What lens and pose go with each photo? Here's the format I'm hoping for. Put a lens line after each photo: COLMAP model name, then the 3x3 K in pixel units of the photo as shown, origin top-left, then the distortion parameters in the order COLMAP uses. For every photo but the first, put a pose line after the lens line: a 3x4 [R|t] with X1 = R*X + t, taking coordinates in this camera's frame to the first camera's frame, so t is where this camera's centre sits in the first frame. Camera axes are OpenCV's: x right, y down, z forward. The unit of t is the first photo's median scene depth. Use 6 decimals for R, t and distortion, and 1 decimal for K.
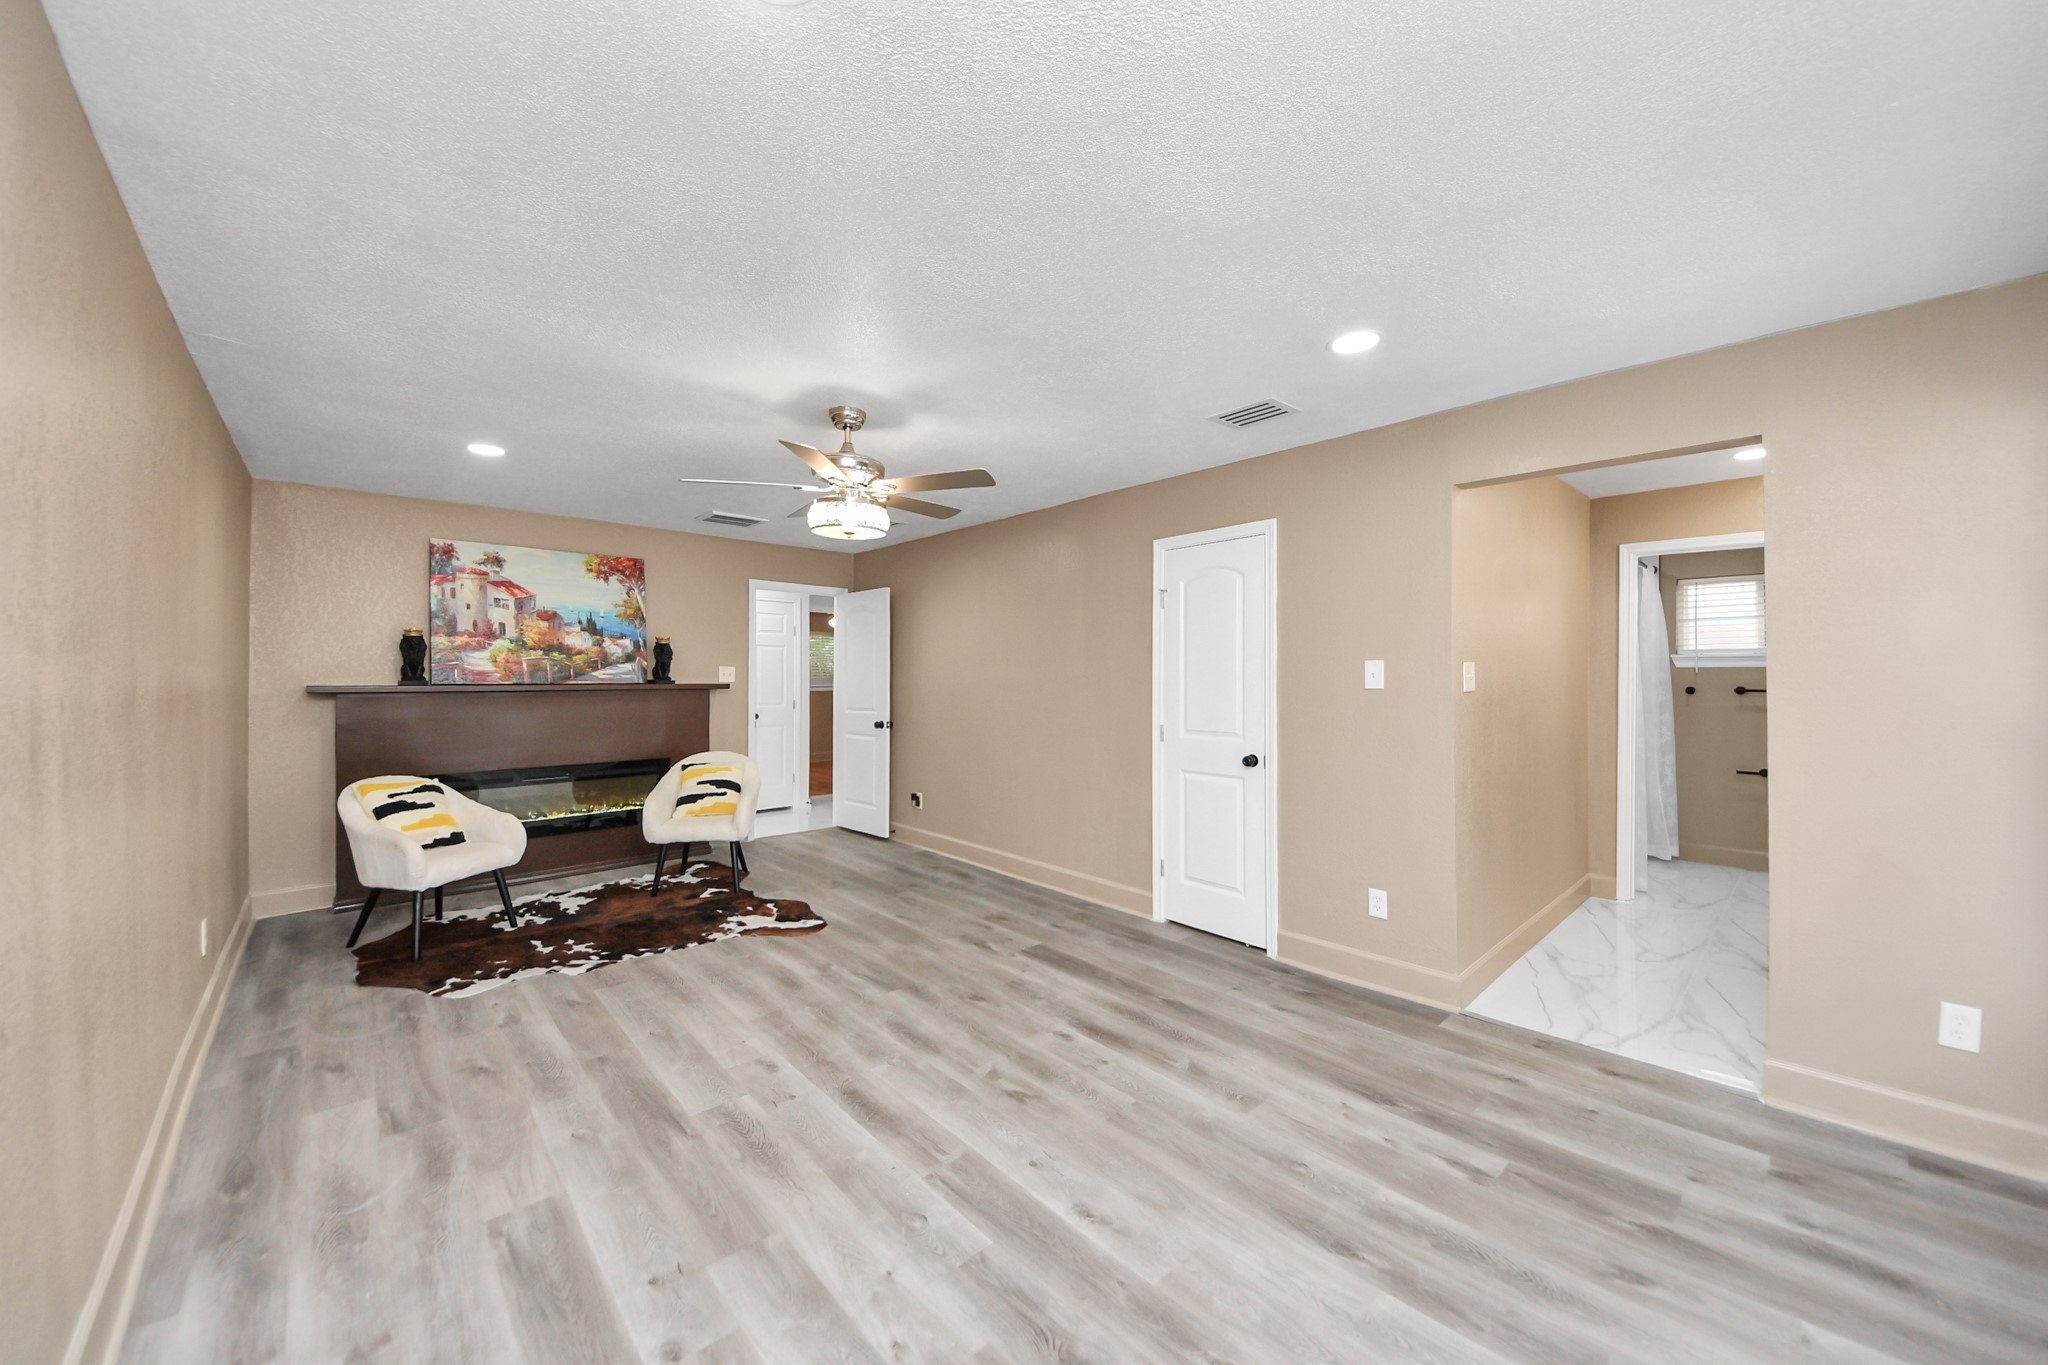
lens RADIAL K [[741.1, 0, 1031.3], [0, 741.1, 673.8], [0, 0, 1]] dist [0.012774, -0.023419]
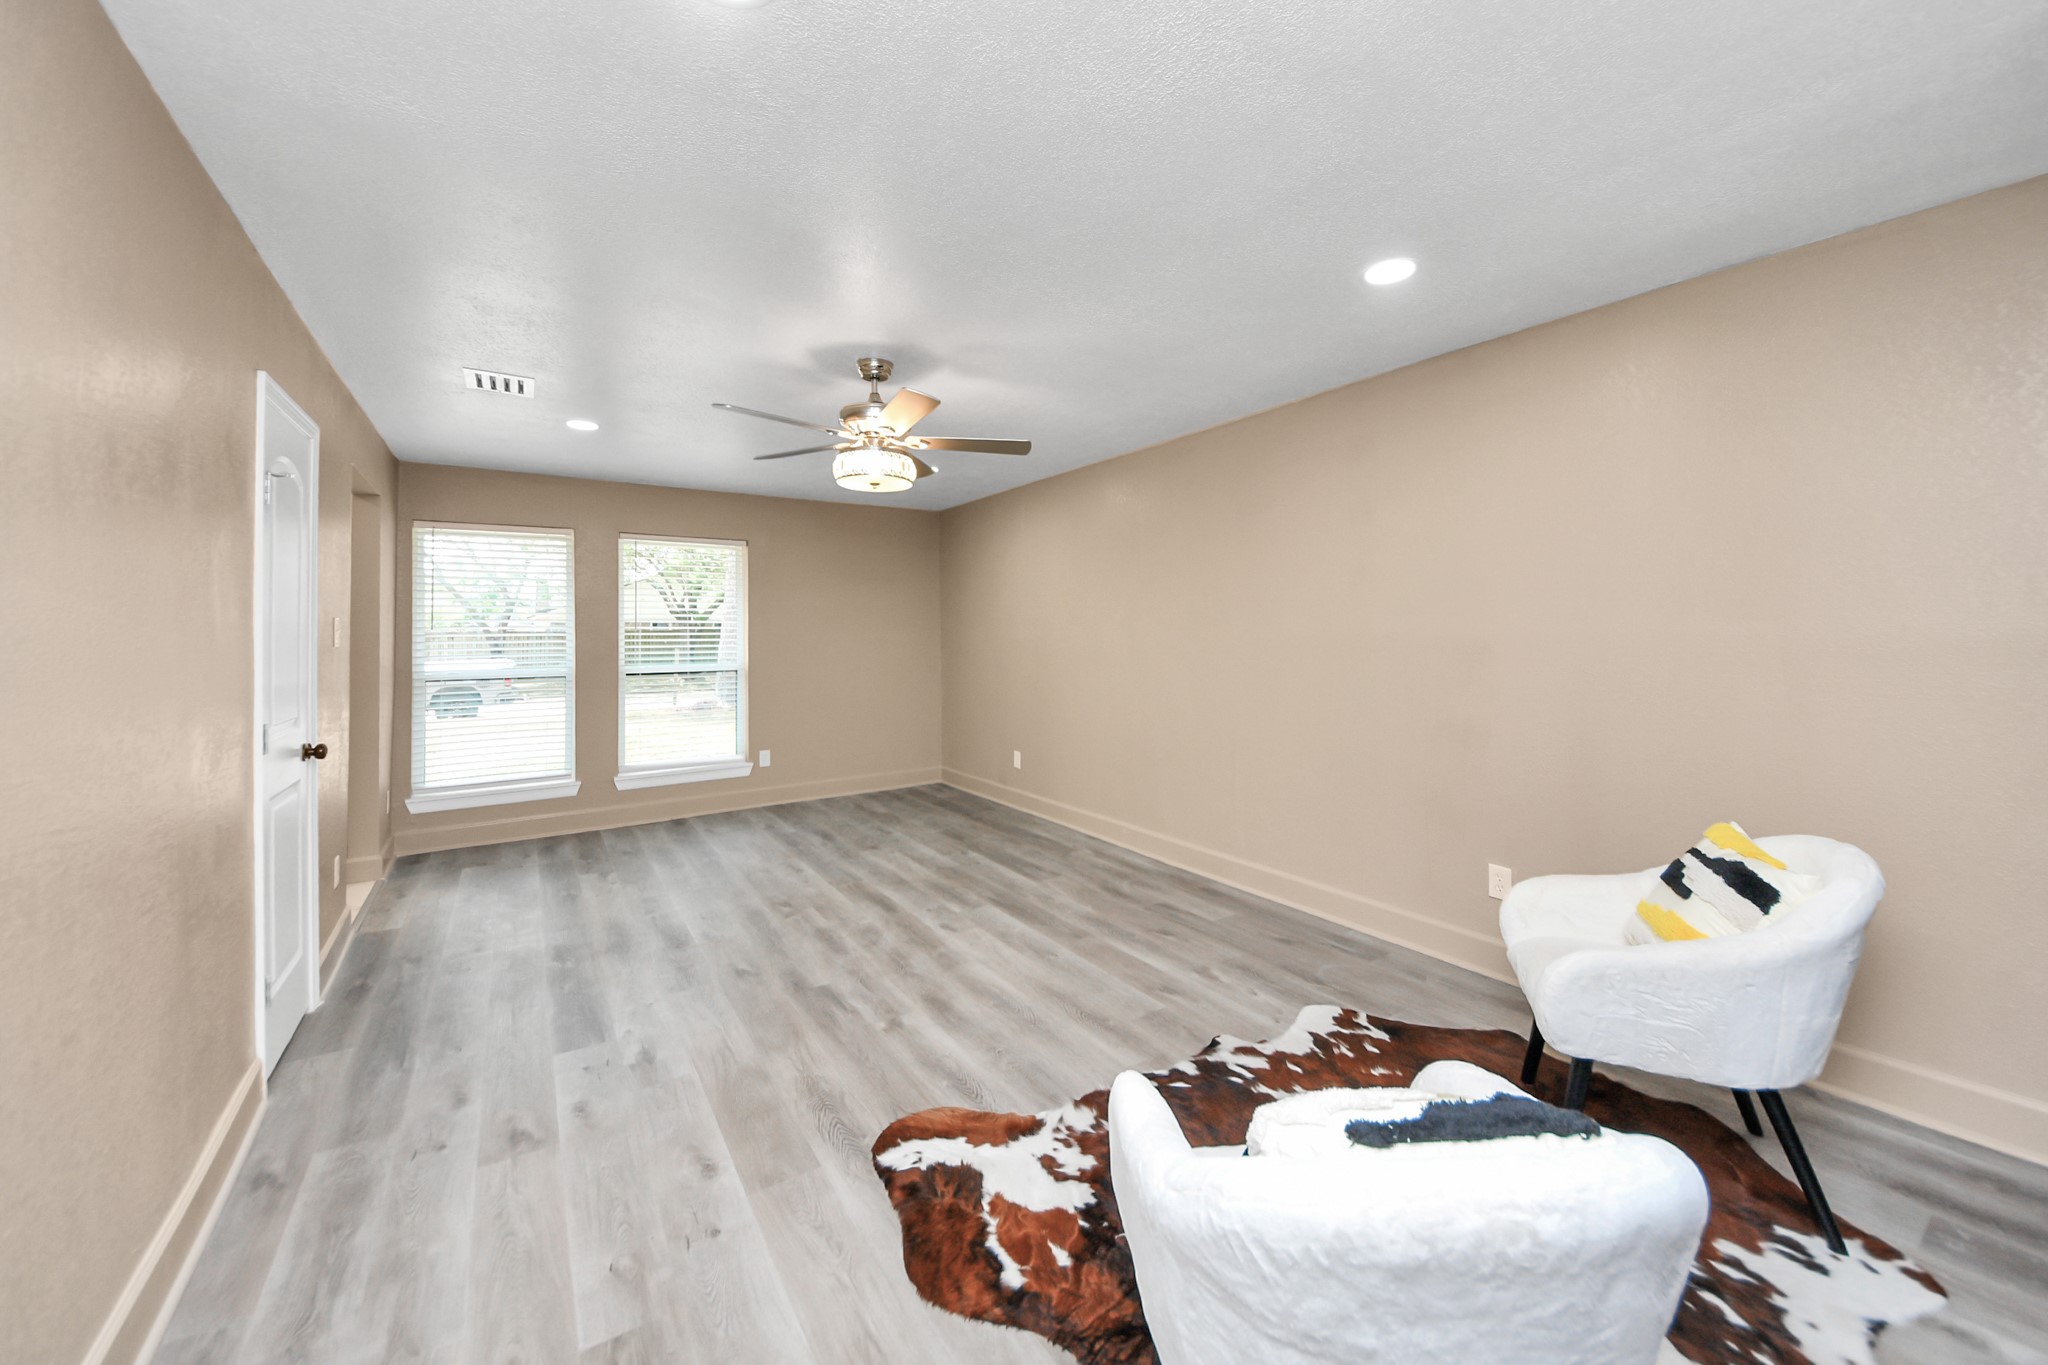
lens RADIAL K [[741.1, 0, 1031.3], [0, 741.1, 673.8], [0, 0, 1]] dist [0.012774, -0.023419]
pose [[-0.988478, -0.004878, 0.151286, -0.554807], [0.002662, 0.998766, 0.049600, 0.014261], [-0.151341, 0.049431, -0.987245, 1.789289]]
